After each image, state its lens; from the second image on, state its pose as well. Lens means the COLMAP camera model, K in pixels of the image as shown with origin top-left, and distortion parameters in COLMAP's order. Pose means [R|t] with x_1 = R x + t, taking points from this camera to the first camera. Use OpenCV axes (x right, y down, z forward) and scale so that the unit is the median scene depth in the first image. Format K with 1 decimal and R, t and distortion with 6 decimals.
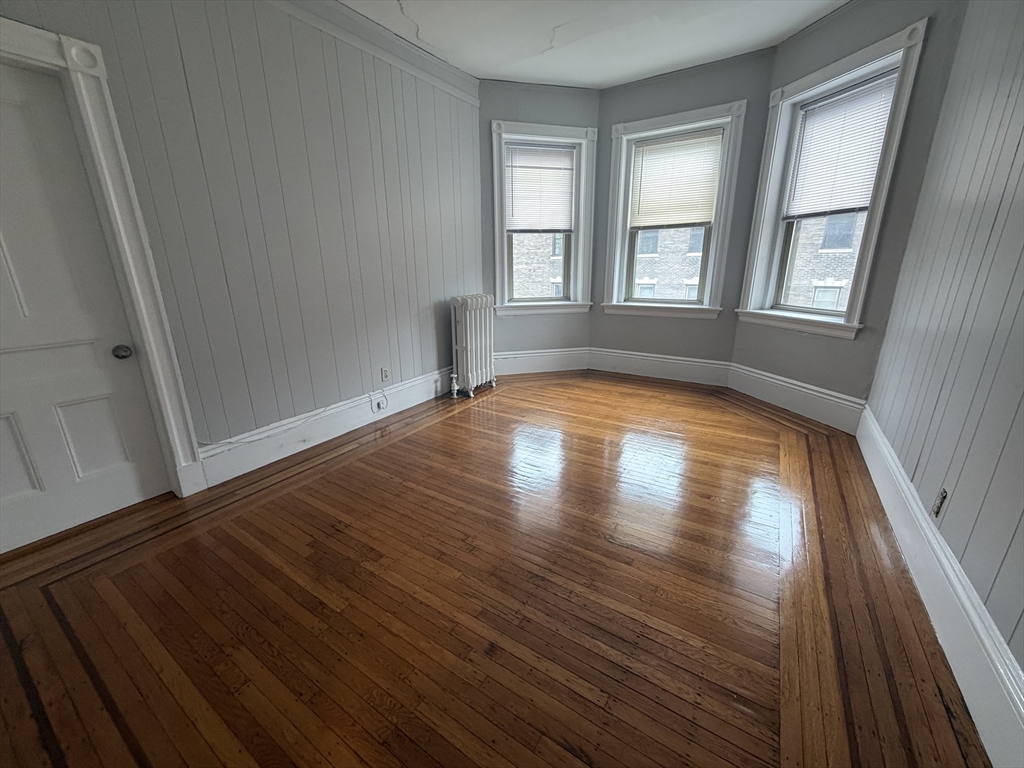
lens RADIAL K [[409.5, 0, 514.3], [0, 409.5, 386.1], [0, 0, 1]] dist [-0.000339, -0.000263]
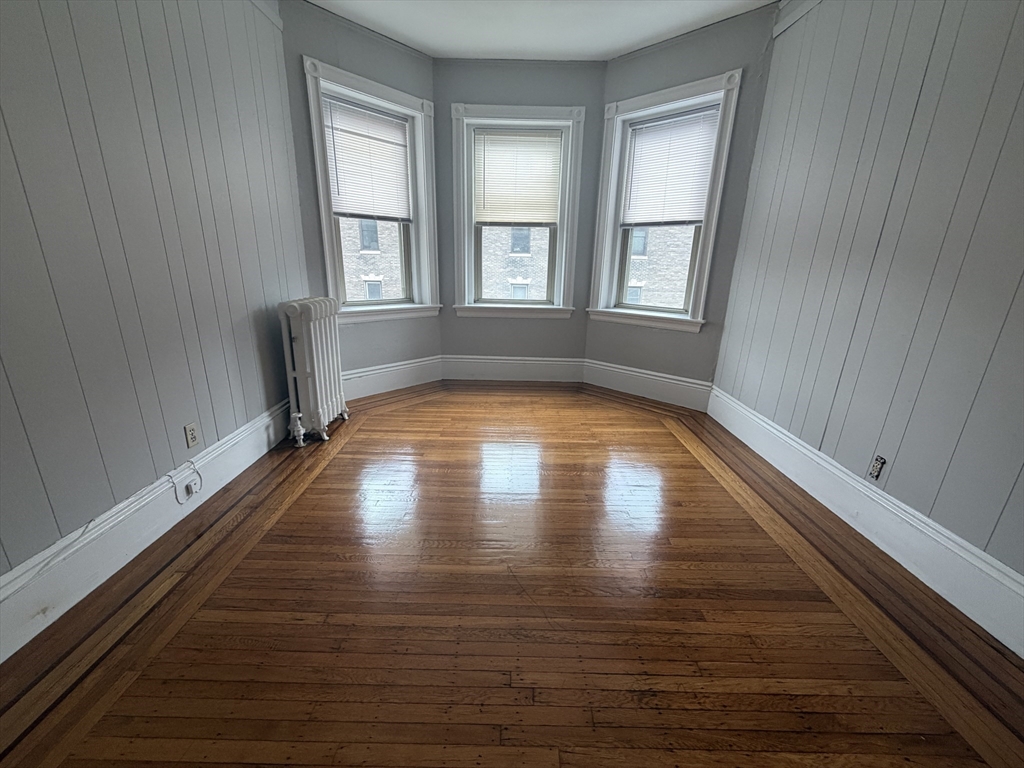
lens RADIAL K [[407.4, 0, 510.5], [0, 407.4, 384.4], [0, 0, 1]] dist [0.001041, -0.000444]
pose [[0.840173, -0.125708, 0.527548, -0.202171], [0.124095, 0.991518, 0.038632, -0.059328], [-0.527930, 0.033009, 0.848646, 0.221034]]
